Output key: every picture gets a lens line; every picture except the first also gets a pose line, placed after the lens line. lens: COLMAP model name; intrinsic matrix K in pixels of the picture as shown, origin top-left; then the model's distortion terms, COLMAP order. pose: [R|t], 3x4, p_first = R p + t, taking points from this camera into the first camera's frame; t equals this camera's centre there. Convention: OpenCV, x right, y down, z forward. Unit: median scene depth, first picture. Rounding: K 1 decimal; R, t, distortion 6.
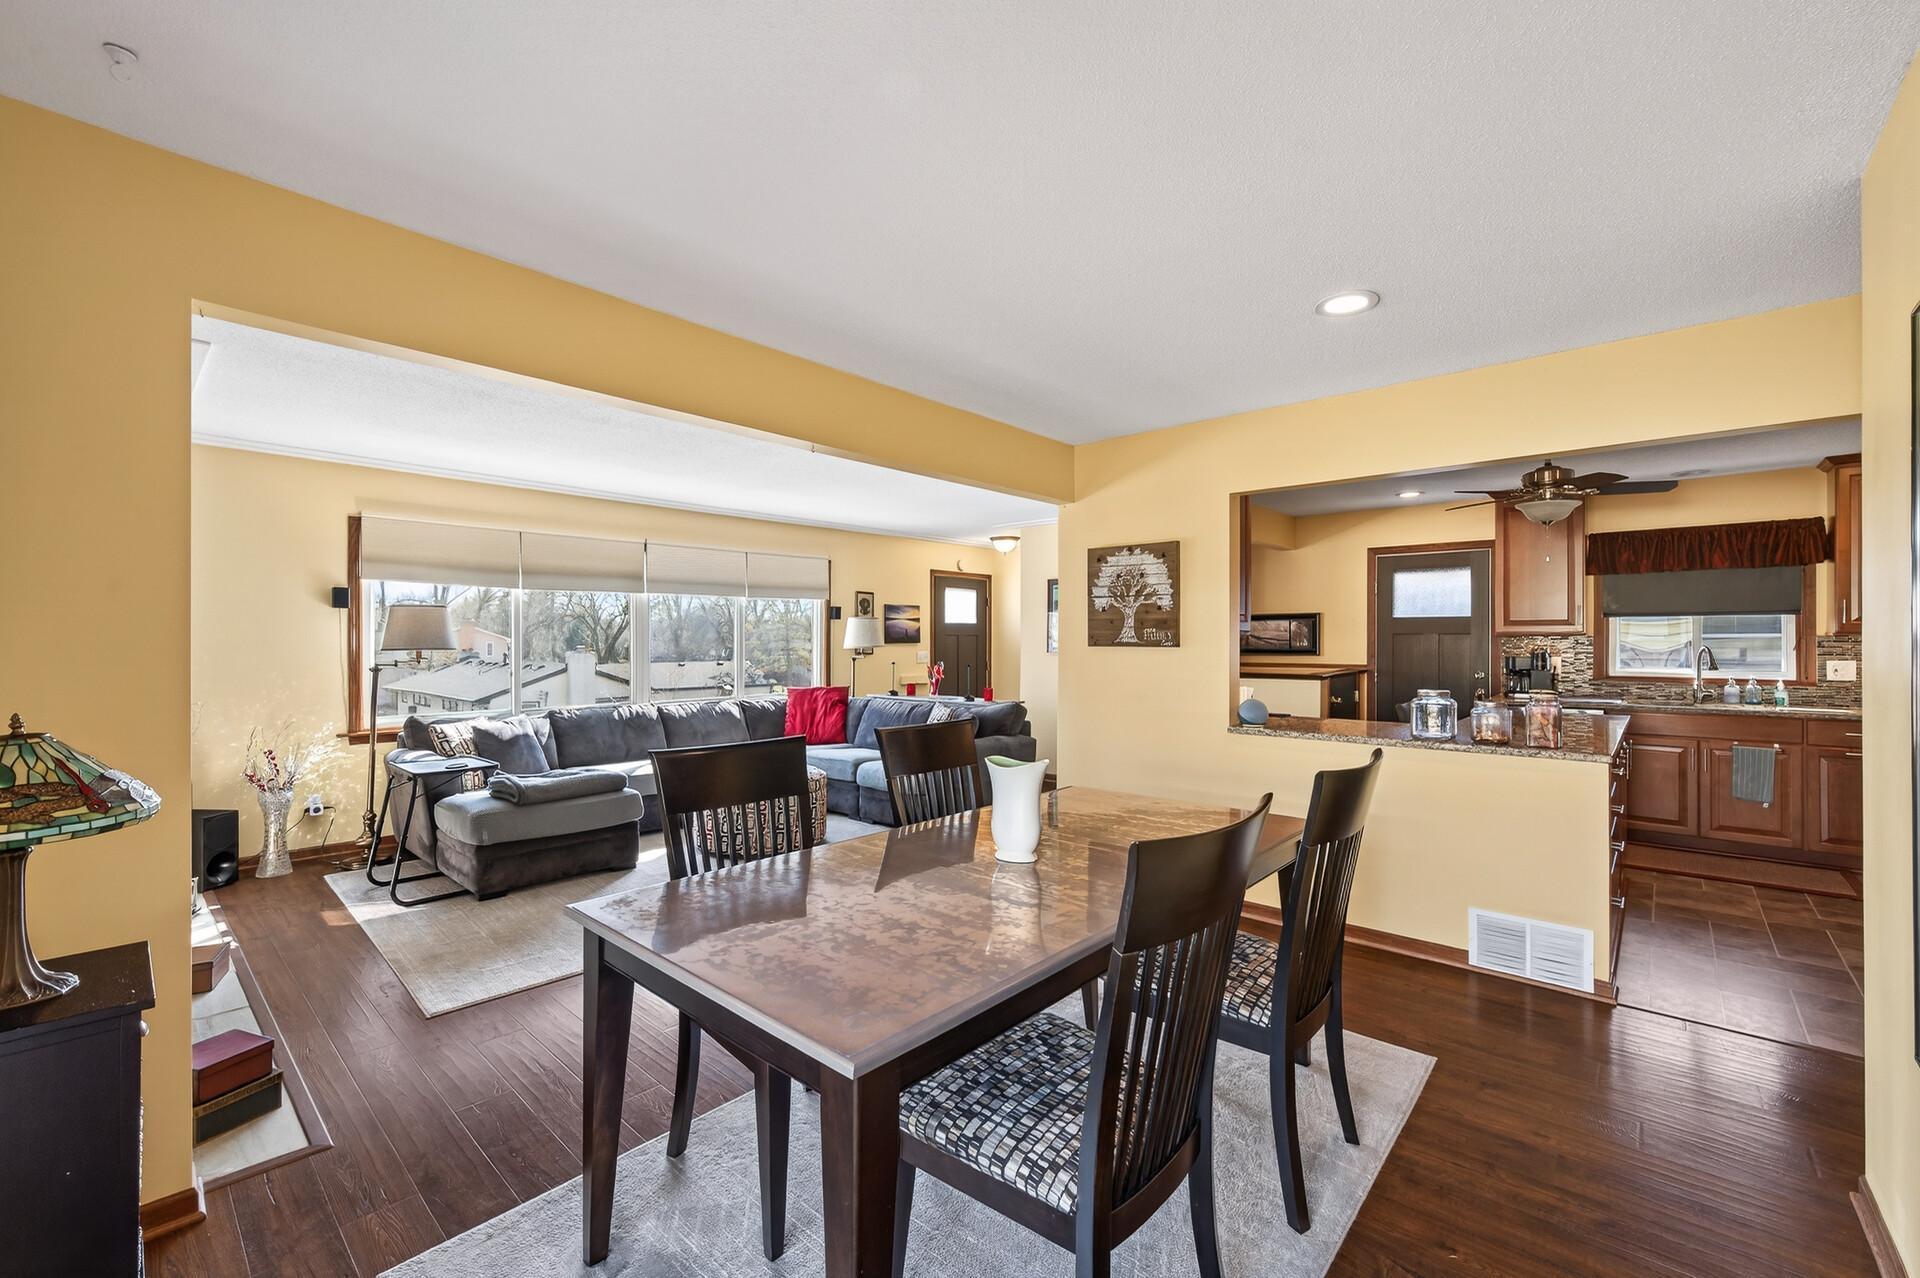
lens RADIAL K [[800.7, 0, 956.5], [0, 800.7, 641.4], [0, 0, 1]] dist [-0.005725, -0.000093]
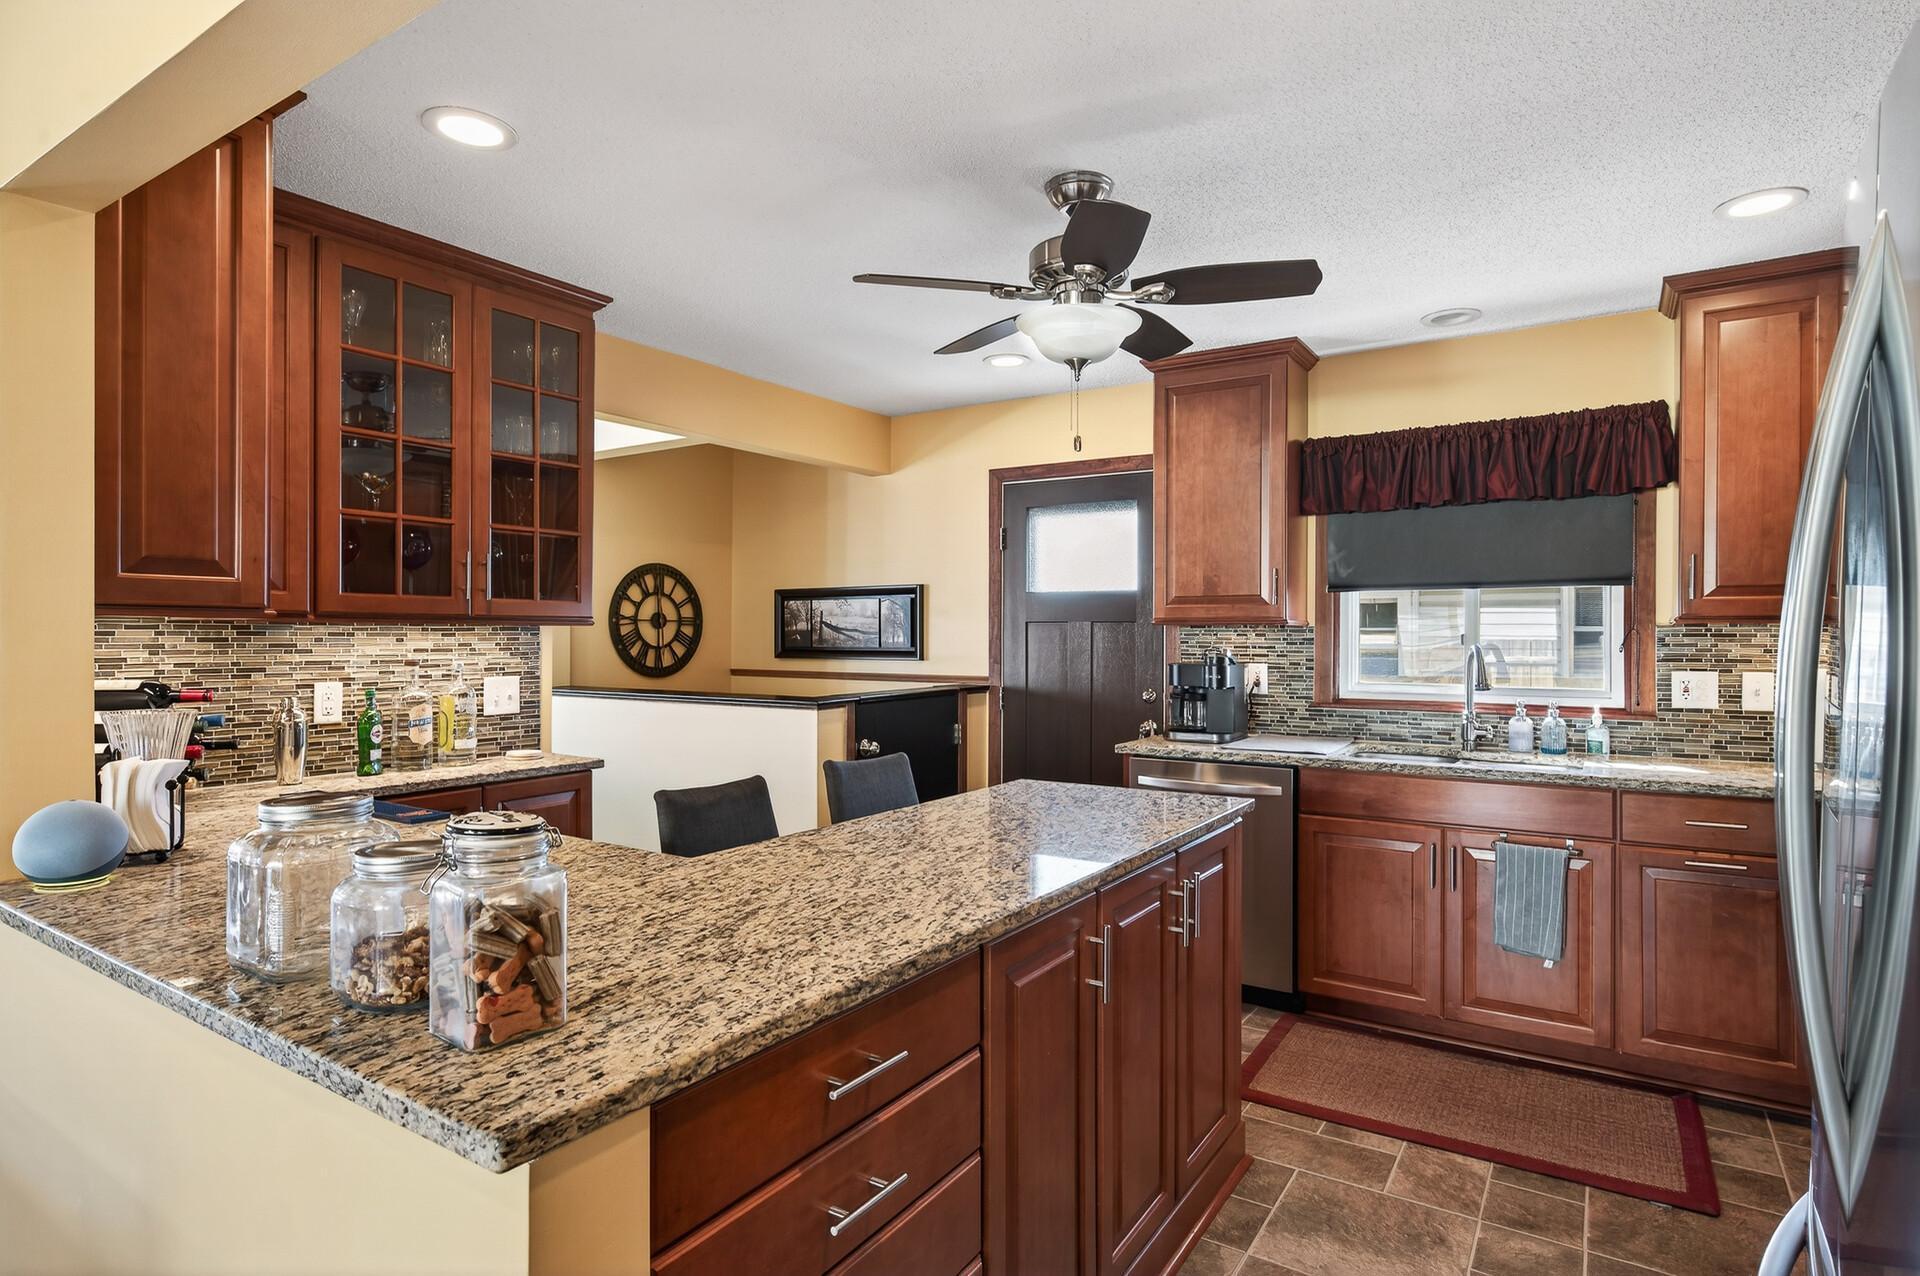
lens RADIAL K [[991.6, 0, 970.1], [0, 991.6, 641.8], [0, 0, 1]] dist [-0.012606, 0.001660]
pose [[0.988747, 0.001046, 0.149590, 0.520423], [-0.001826, 0.999985, 0.005078, 0.001704], [-0.149583, -0.005294, 0.988735, 0.407672]]
